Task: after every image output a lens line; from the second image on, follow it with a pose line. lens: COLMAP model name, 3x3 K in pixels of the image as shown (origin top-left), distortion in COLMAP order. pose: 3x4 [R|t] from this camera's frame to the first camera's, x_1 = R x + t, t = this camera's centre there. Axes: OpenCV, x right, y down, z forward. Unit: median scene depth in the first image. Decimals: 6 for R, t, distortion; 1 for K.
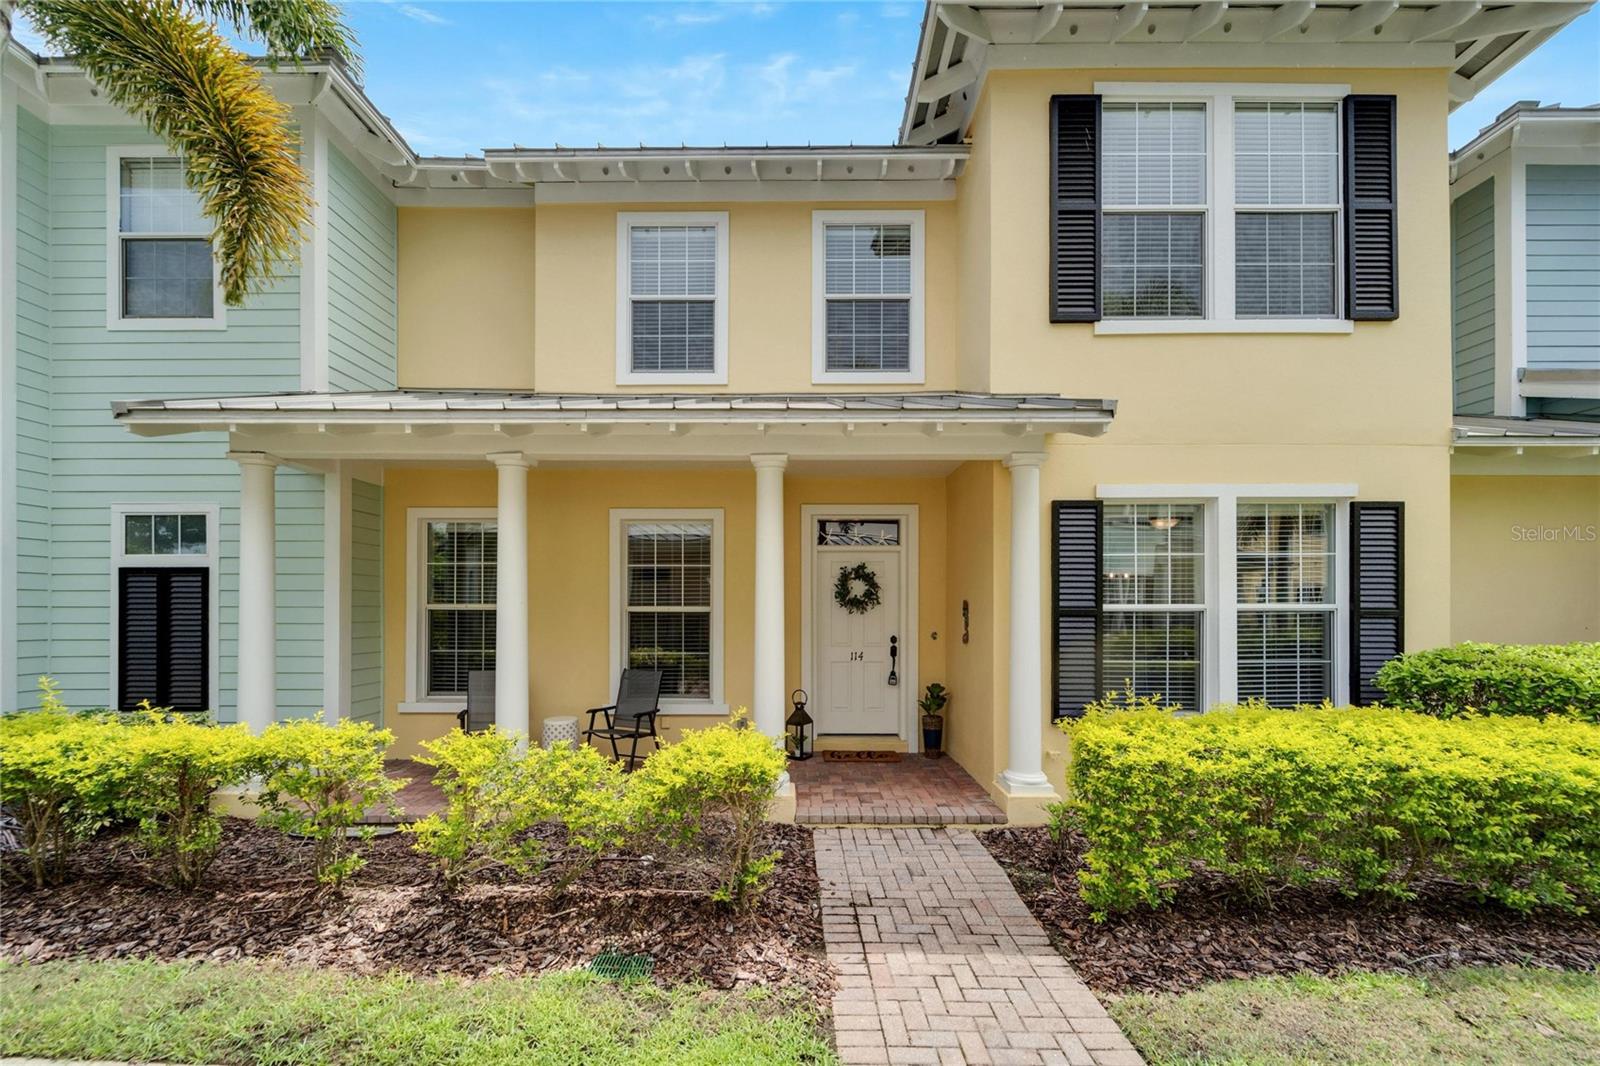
lens RADIAL K [[663.1, 0, 843.1], [0, 663.1, 603.6], [0, 0, 1]] dist [0.001178, -0.001028]
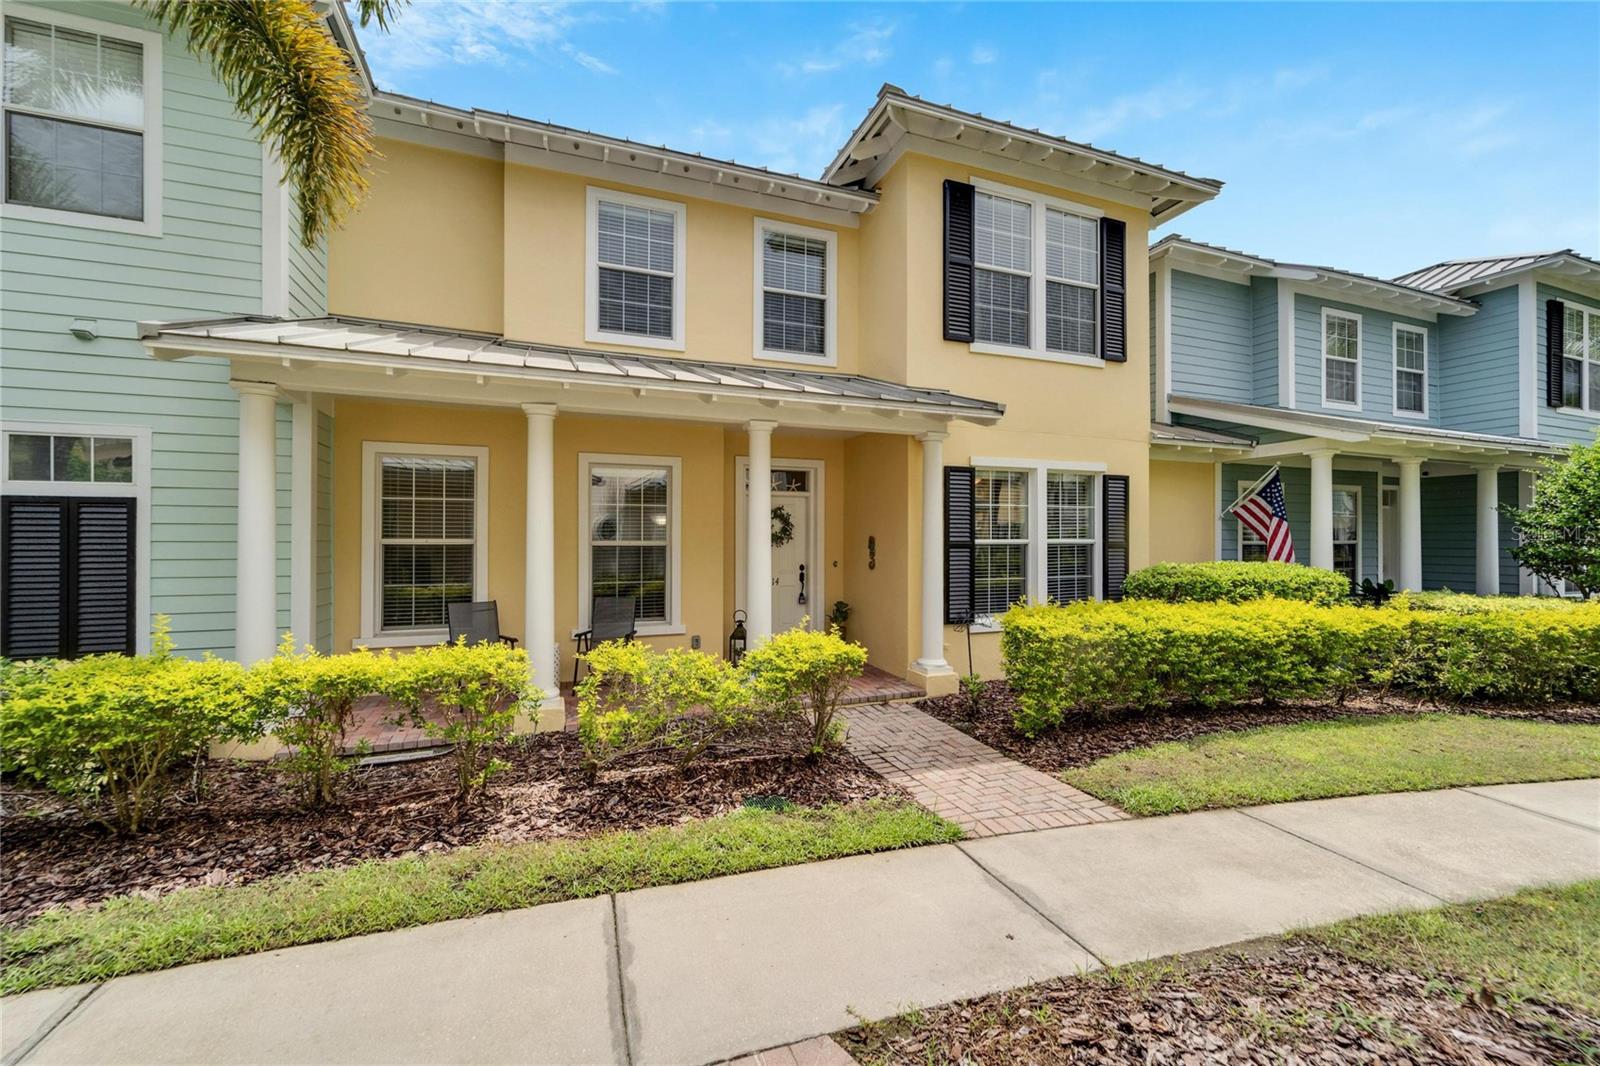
lens RADIAL K [[663.1, 0, 794.4], [0, 663.1, 535.0], [0, 0, 1]] dist [0.001178, -0.001028]
pose [[0.926730, 0.002965, 0.375716, -0.509215], [-0.002116, 0.999994, -0.002674, -0.004035], [-0.375721, 0.001684, 0.926731, -0.185831]]
